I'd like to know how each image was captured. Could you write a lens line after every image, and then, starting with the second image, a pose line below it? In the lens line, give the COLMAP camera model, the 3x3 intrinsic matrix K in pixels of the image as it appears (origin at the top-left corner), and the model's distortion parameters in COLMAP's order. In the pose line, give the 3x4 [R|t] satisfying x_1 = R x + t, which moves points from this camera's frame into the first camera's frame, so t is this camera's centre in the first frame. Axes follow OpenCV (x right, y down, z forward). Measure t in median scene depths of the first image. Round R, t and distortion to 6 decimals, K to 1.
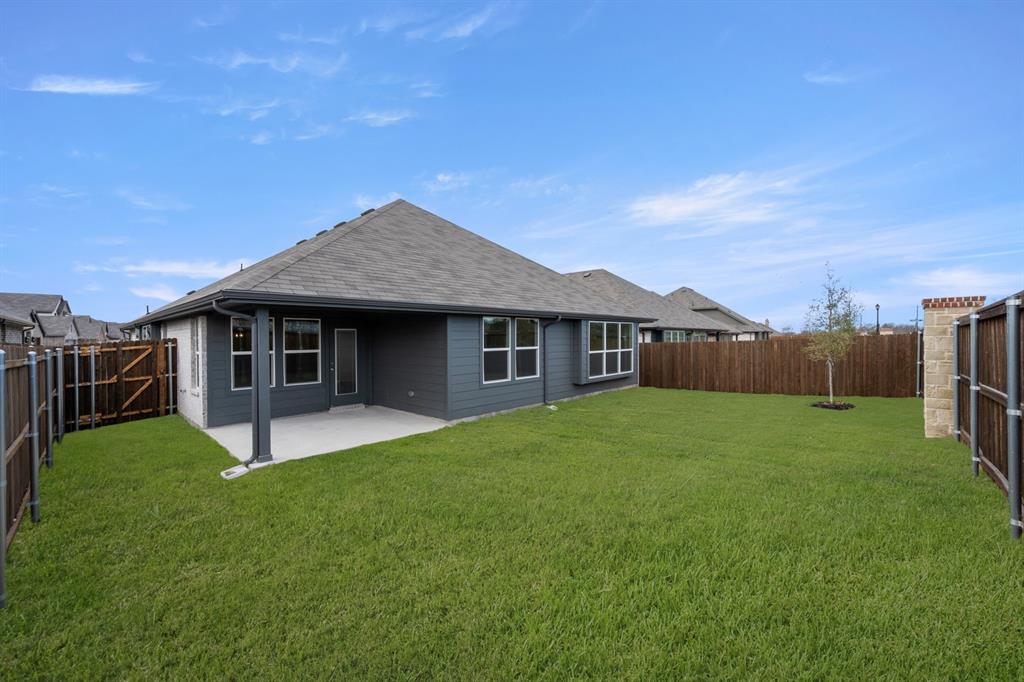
lens RADIAL K [[401.4, 0, 513.8], [0, 401.4, 339.7], [0, 0, 1]] dist [0.000340, 0.000328]
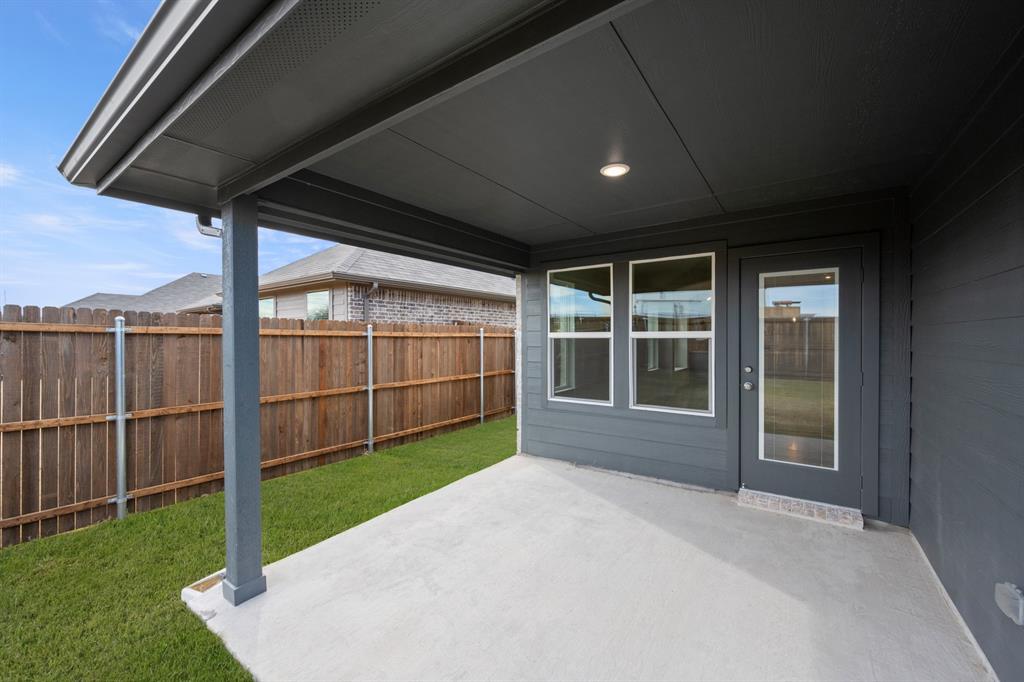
lens RADIAL K [[401.4, 0, 513.8], [0, 401.4, 339.7], [0, 0, 1]] dist [0.000340, 0.000328]
pose [[0.125532, 0.011957, -0.992018, -0.116575], [-0.003011, 0.999927, 0.011672, 0.026494], [0.992085, 0.001522, 0.125559, 0.697128]]
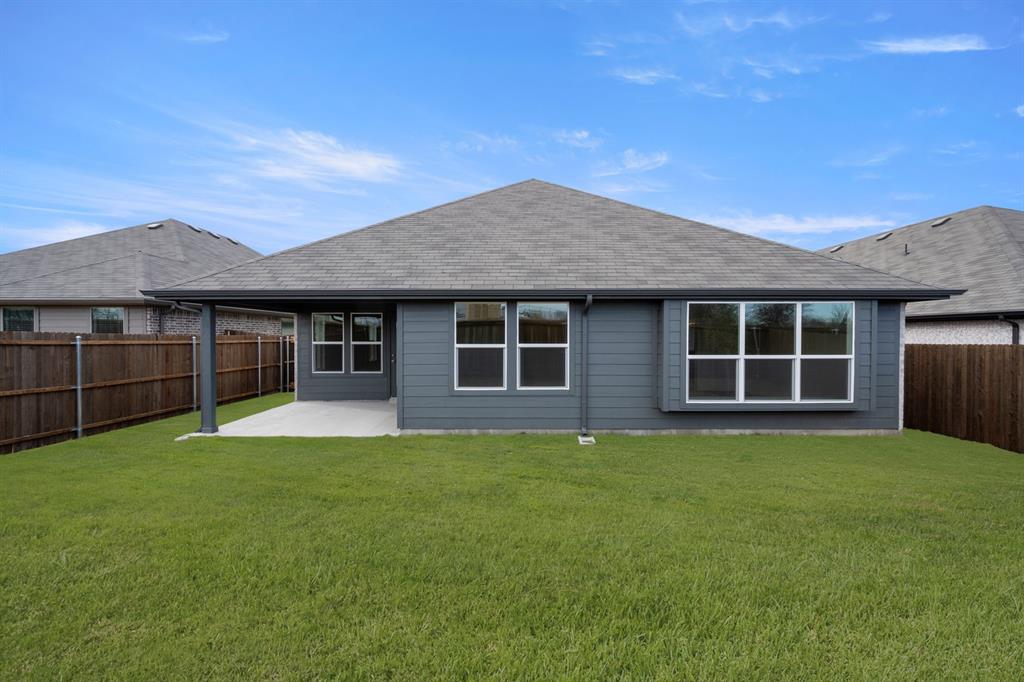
lens RADIAL K [[401.4, 0, 513.8], [0, 401.4, 339.7], [0, 0, 1]] dist [0.000340, 0.000328]
pose [[0.675517, 0.013350, -0.737224, 0.496126], [-0.008912, 0.999911, 0.009940, 0.004333], [0.737291, -0.000145, 0.675575, 0.491716]]
